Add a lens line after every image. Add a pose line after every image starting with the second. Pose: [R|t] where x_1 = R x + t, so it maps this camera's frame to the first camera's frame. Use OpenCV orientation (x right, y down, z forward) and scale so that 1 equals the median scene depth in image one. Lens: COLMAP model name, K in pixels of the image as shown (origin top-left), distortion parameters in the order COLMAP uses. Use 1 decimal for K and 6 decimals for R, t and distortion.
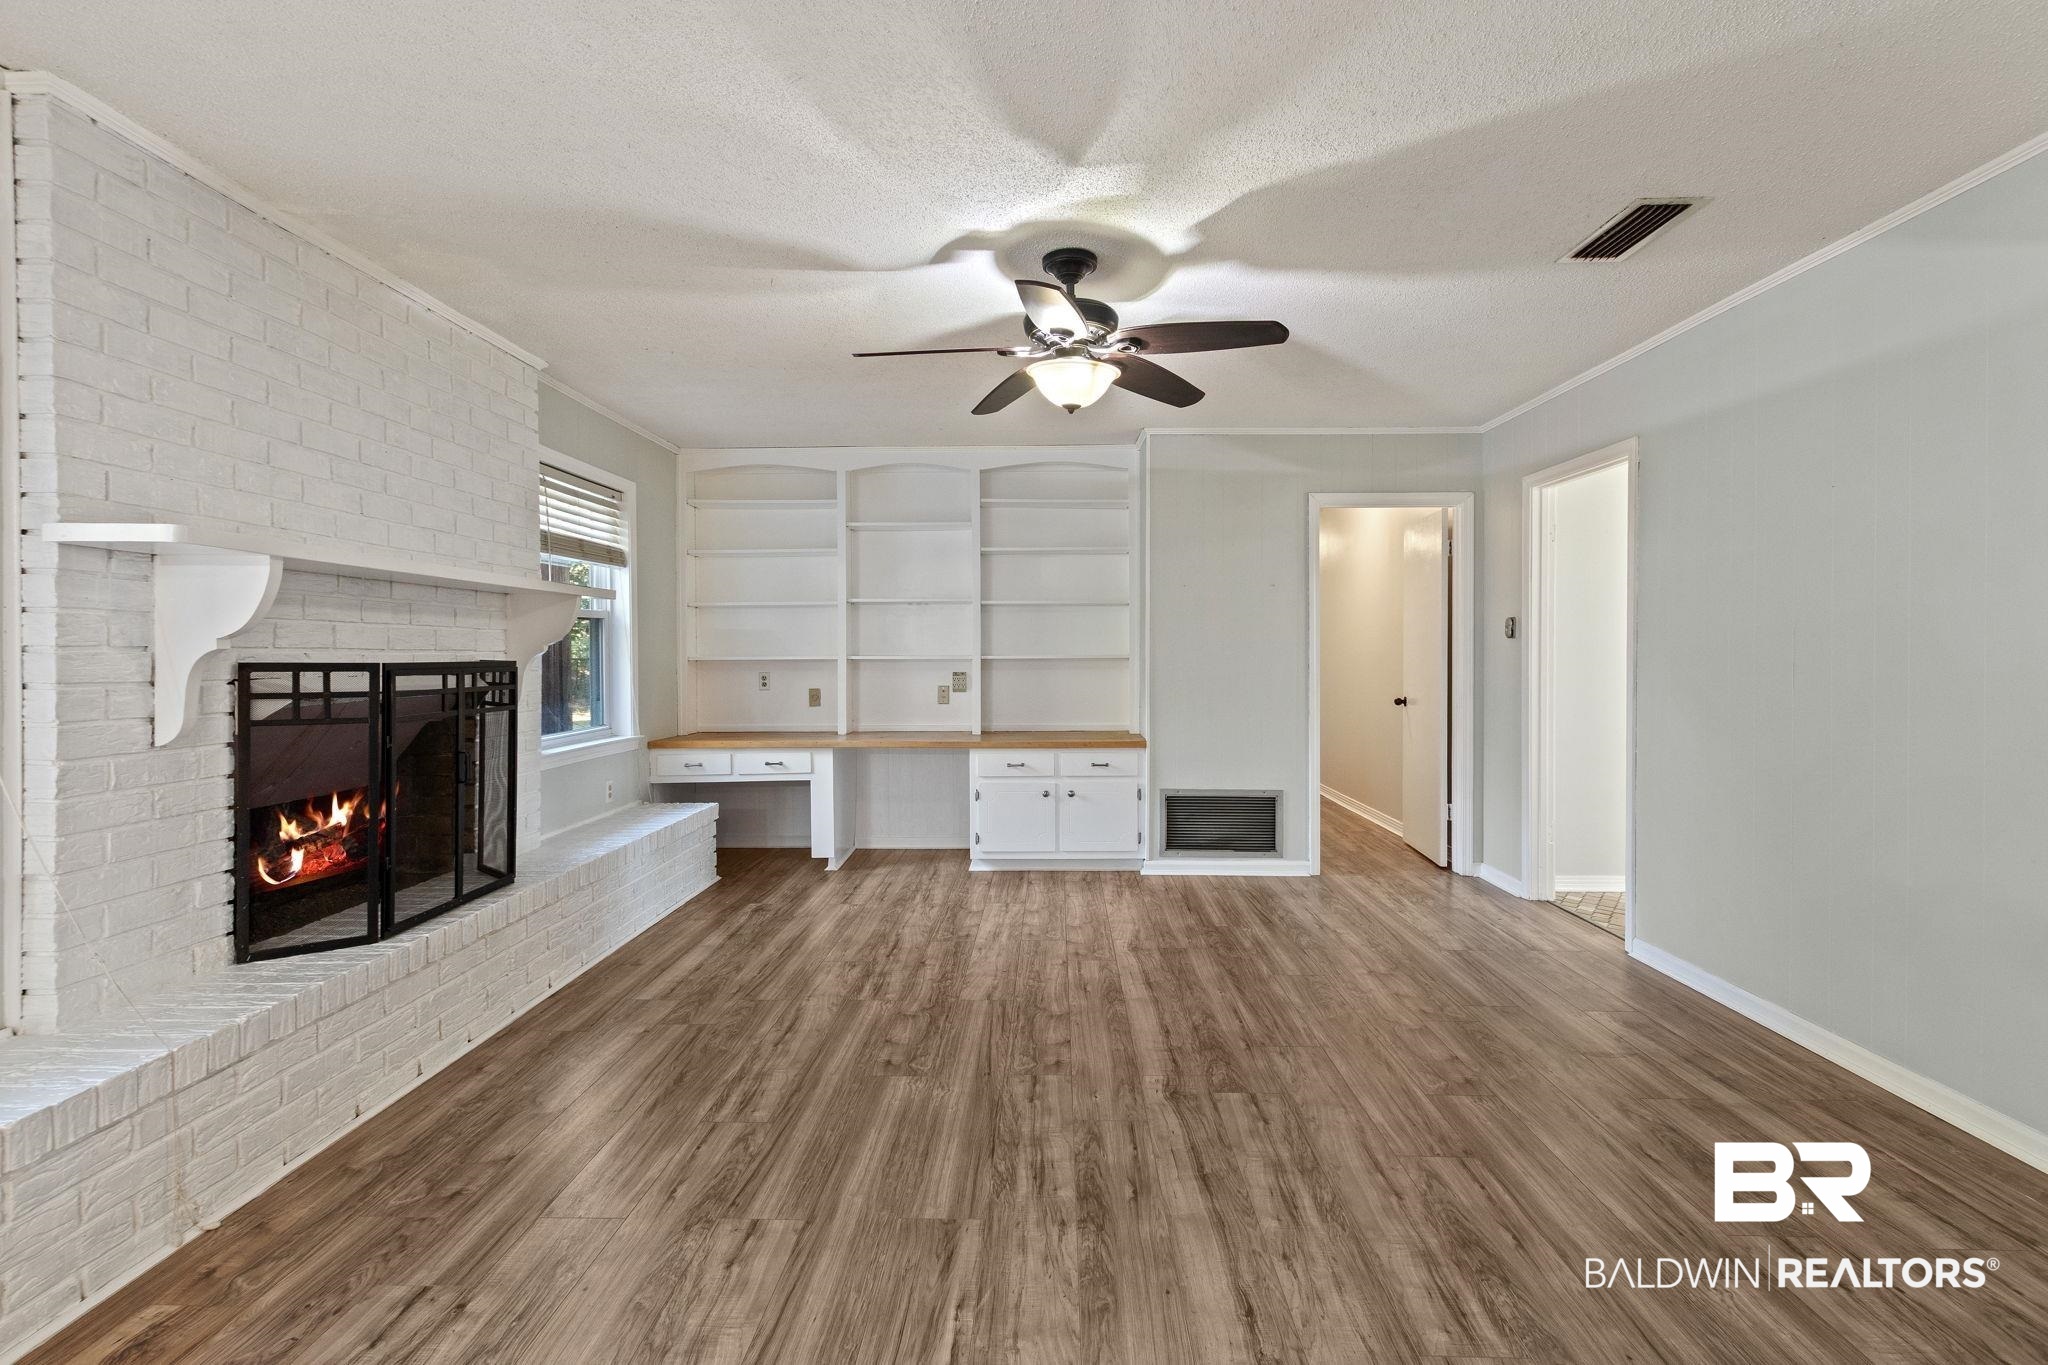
lens RADIAL K [[937.7, 0, 1026.3], [0, 937.7, 658.7], [0, 0, 1]] dist [0.000018, 0.000107]
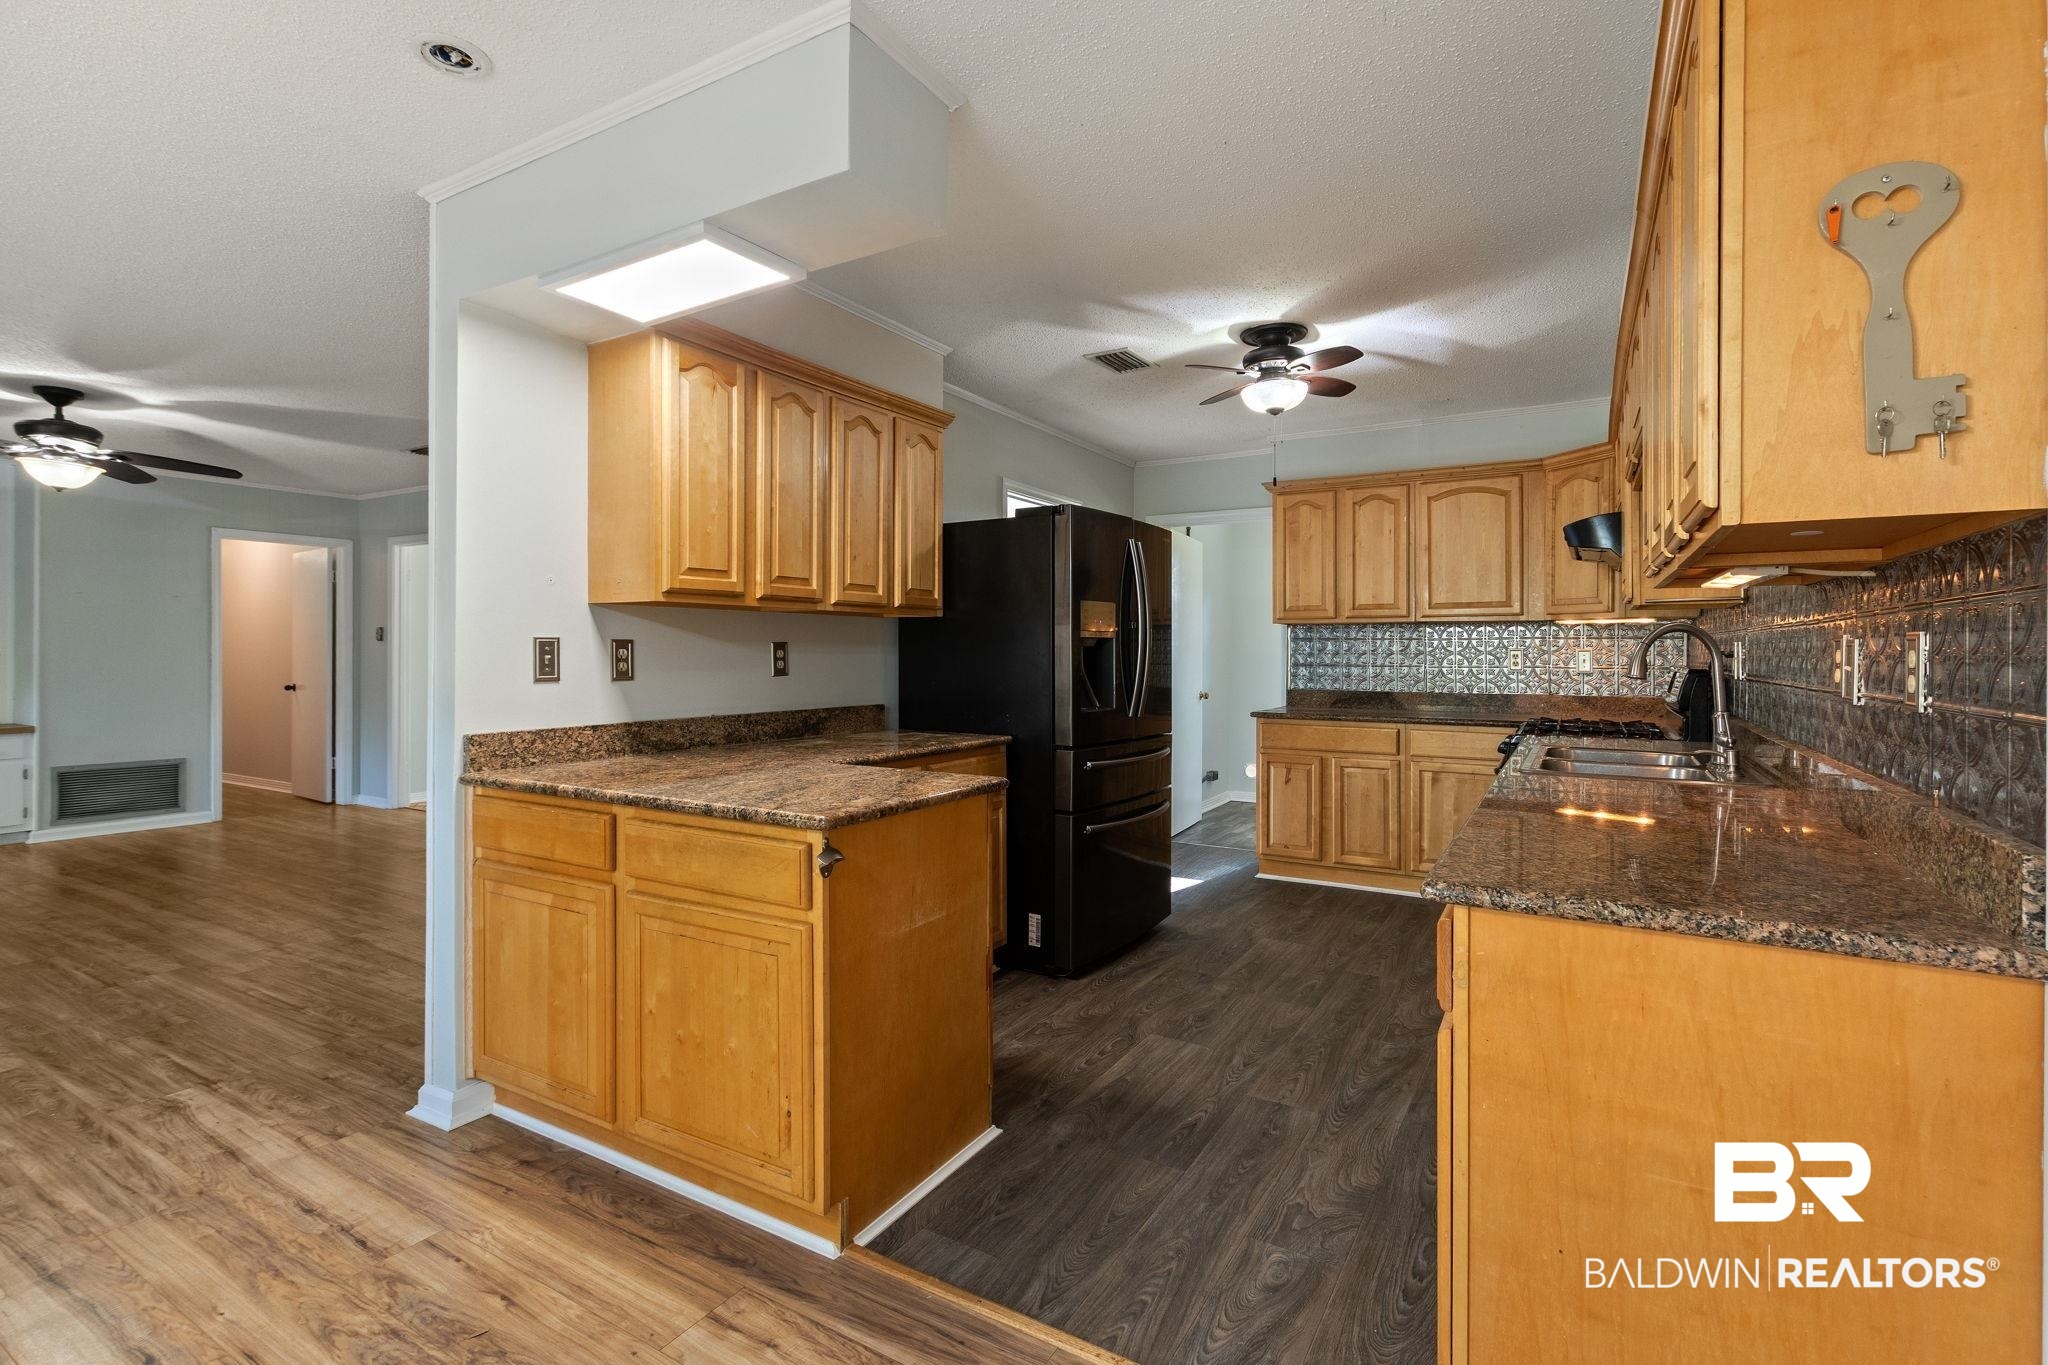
lens RADIAL K [[944.6, 0, 1027.5], [0, 944.6, 655.8], [0, 0, 1]] dist [0.003797, 0.000022]
pose [[0.481656, 0.000132, 0.876360, -0.591613], [0.000839, 0.999999, -0.000612, 0.006233], [-0.876360, 0.001030, 0.481656, -1.209486]]
